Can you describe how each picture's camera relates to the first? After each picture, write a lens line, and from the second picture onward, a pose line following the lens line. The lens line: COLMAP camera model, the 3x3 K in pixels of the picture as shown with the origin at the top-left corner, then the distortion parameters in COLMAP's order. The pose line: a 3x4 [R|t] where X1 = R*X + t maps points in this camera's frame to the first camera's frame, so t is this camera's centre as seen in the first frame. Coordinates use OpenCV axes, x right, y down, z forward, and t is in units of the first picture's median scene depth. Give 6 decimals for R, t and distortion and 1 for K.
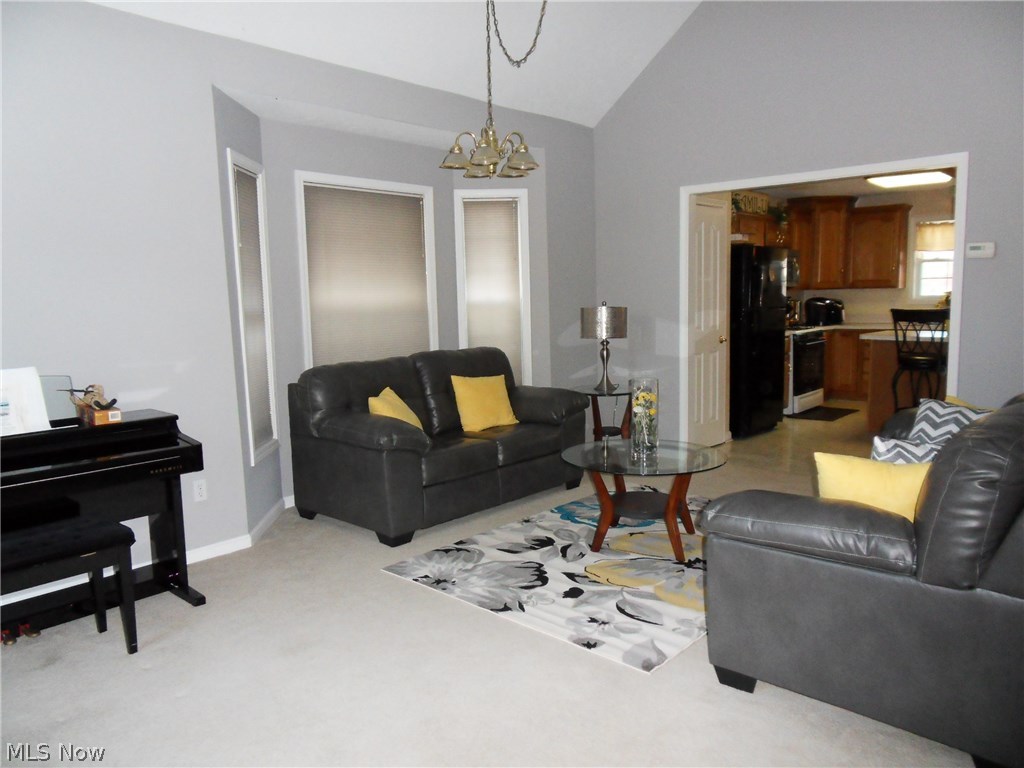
lens RADIAL K [[740.4, 0, 508.3], [0, 740.4, 380.6], [0, 0, 1]] dist [-0.023571, 0.000826]
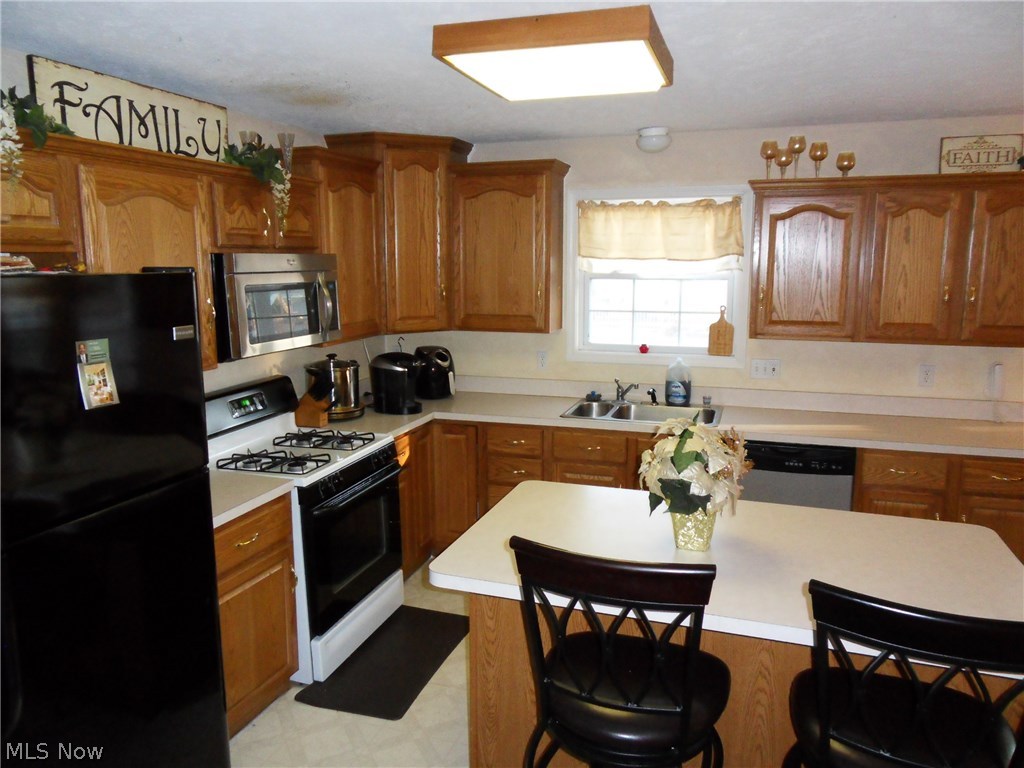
lens RADIAL K [[740.4, 0, 508.3], [0, 740.4, 380.6], [0, 0, 1]] dist [-0.023571, 0.000826]
pose [[0.912669, -0.050257, 0.405599, 0.300595], [0.032436, 0.998187, 0.050697, -0.118904], [-0.407411, -0.033114, 0.912644, 0.553530]]
